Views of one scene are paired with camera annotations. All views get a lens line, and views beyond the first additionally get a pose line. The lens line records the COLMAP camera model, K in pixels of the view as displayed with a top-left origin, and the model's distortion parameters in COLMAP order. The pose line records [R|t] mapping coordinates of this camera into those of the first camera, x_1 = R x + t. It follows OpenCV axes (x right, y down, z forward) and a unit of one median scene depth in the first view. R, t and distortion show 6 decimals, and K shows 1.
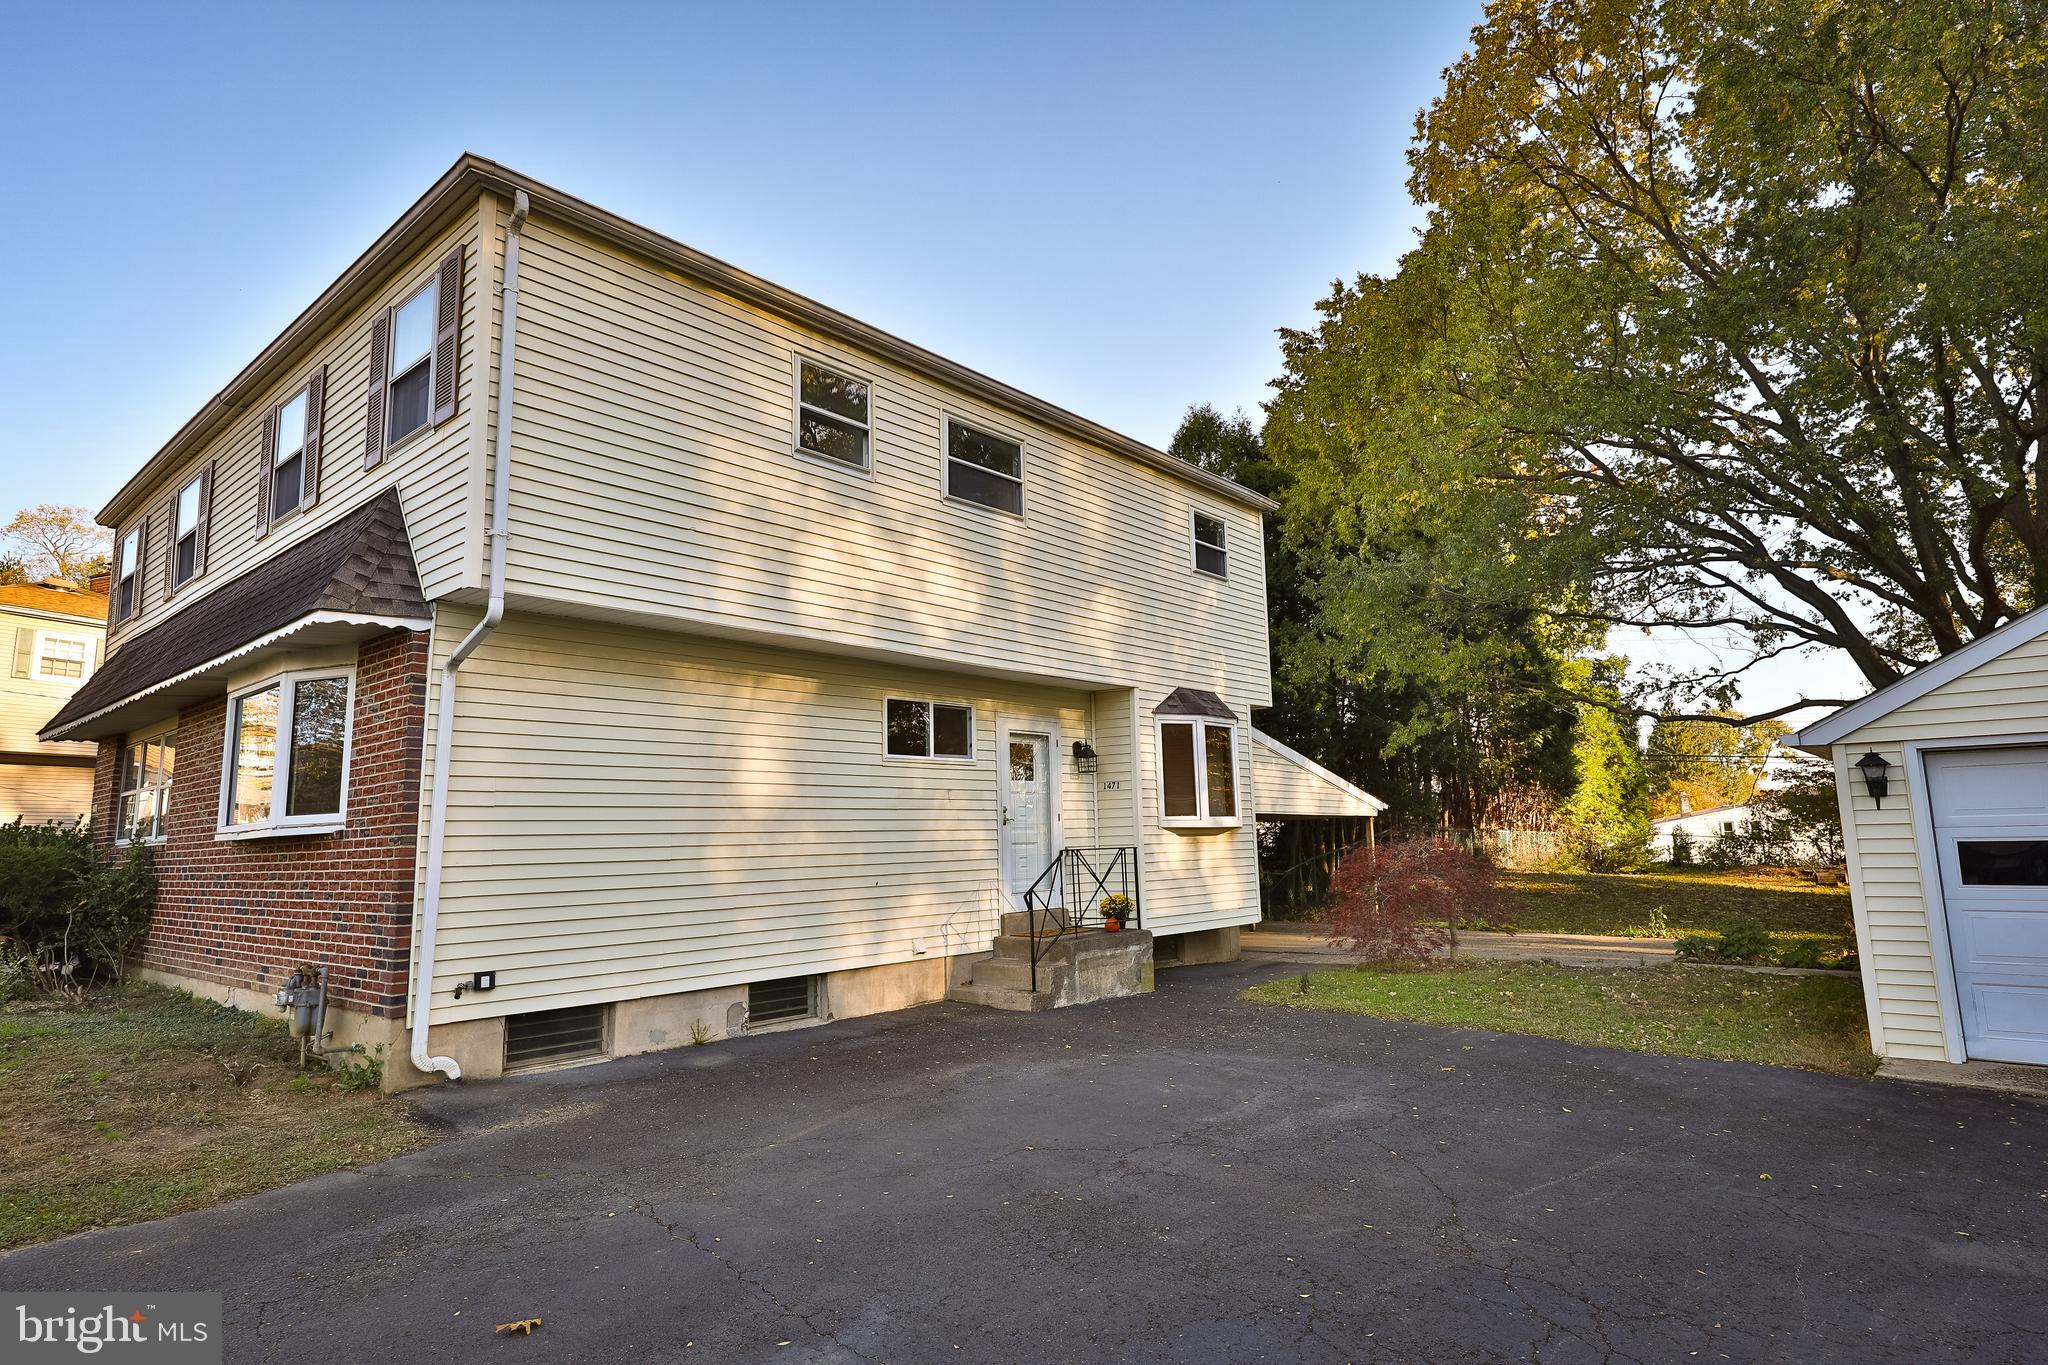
lens RADIAL K [[1121.1, 0, 1024.0], [0, 1121.1, 682.5], [0, 0, 1]] dist [0.015407, -0.000513]
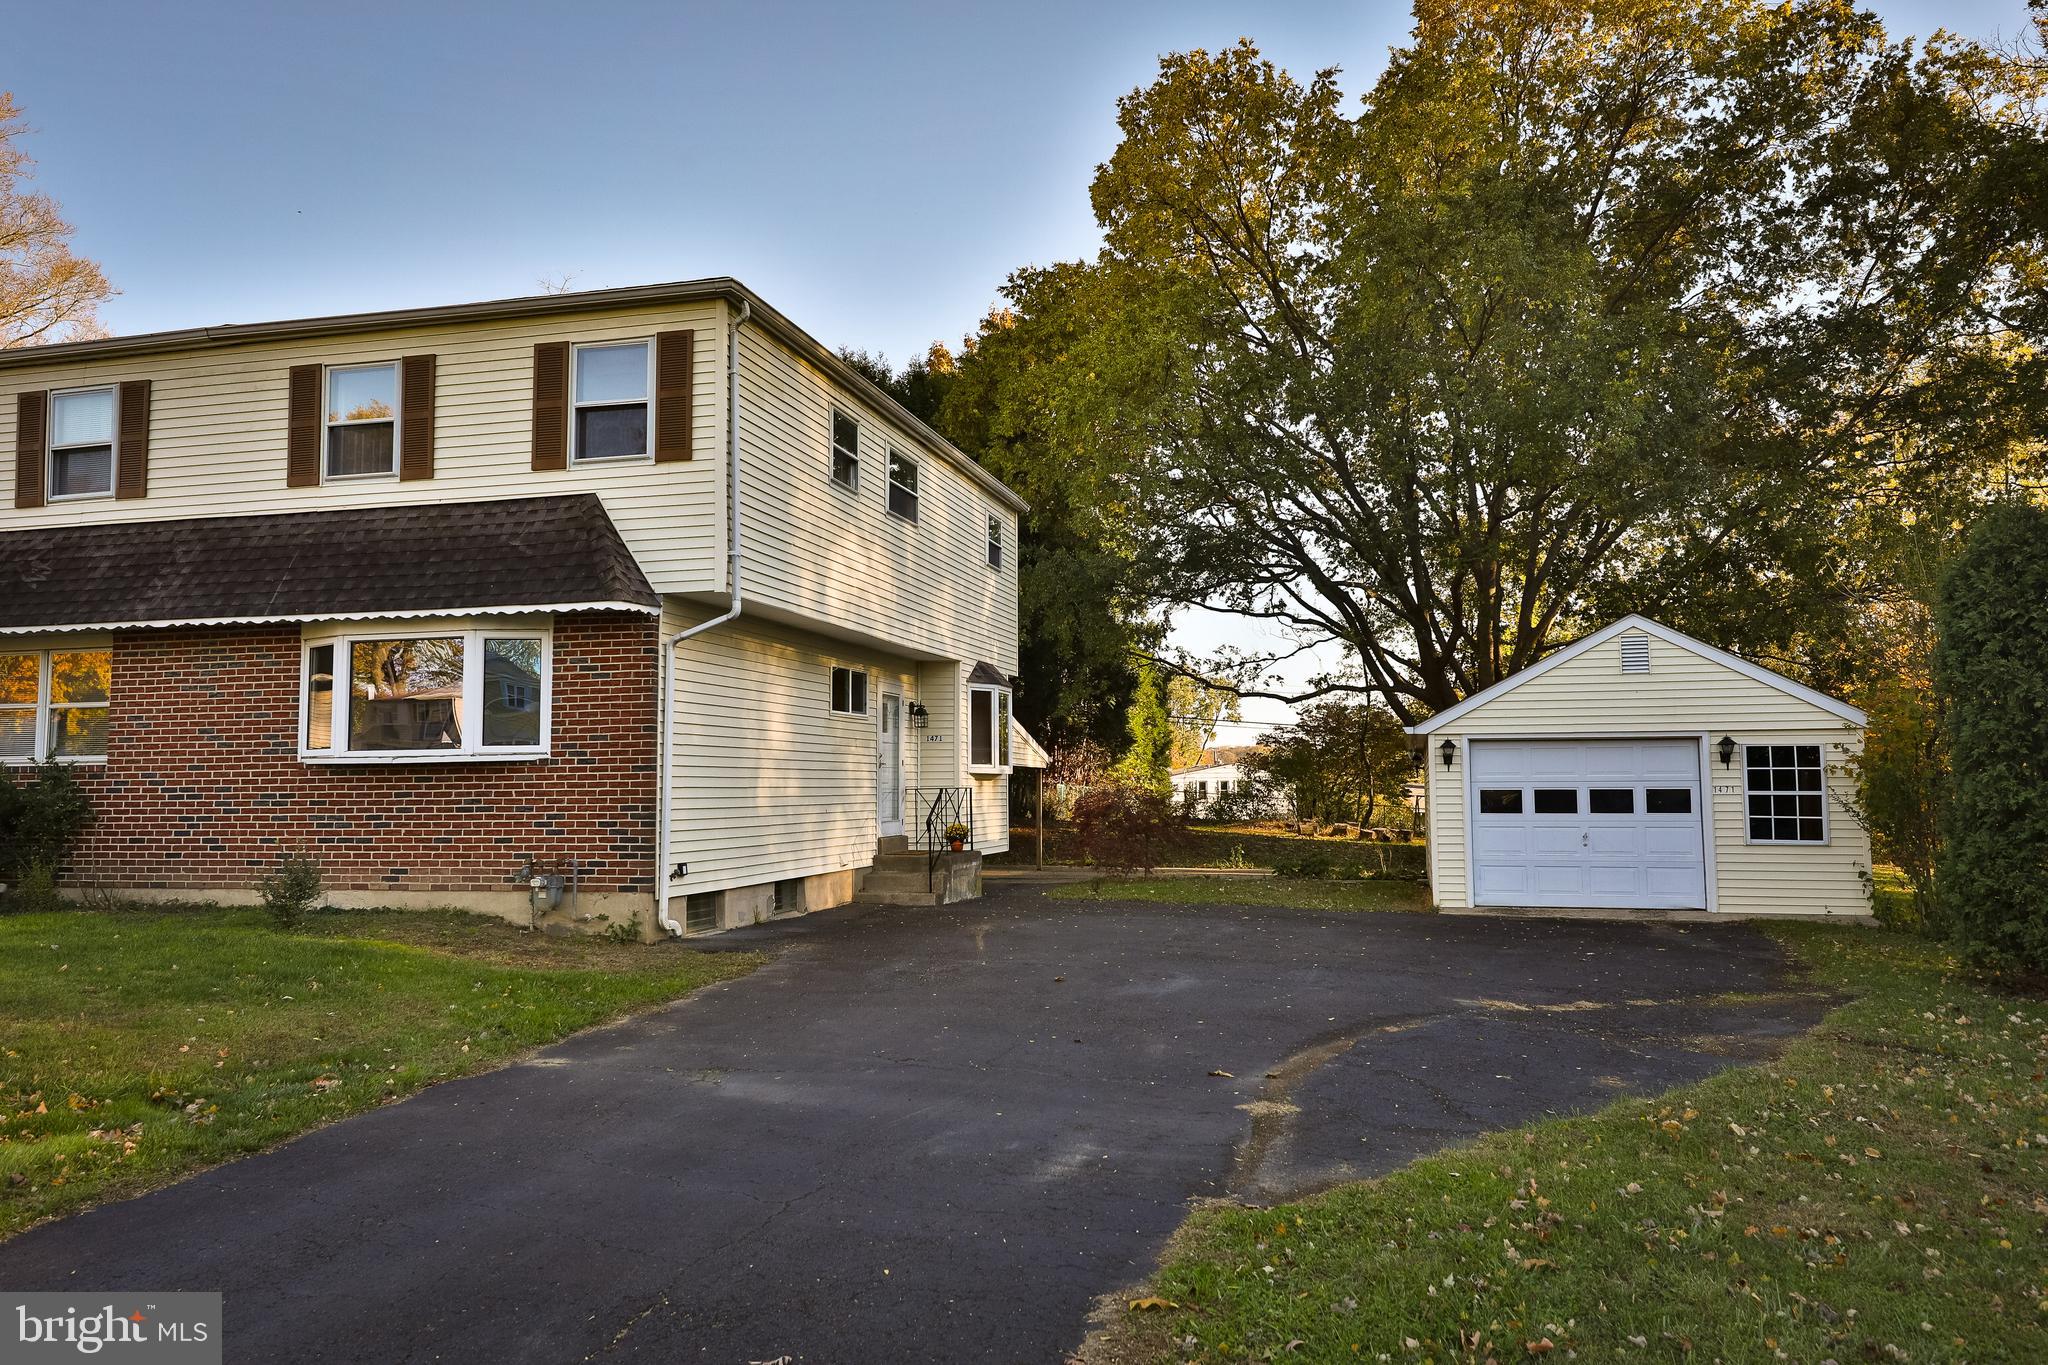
lens RADIAL K [[1427.3, 0, 1024.0], [0, 1427.3, 682.5], [0, 0, 1]] dist [0.007831, 0.001342]
pose [[0.893347, 0.052417, 0.446300, -0.653324], [-0.079380, 0.995963, 0.041919, -0.052783], [-0.442301, -0.072875, 0.893901, -0.541949]]
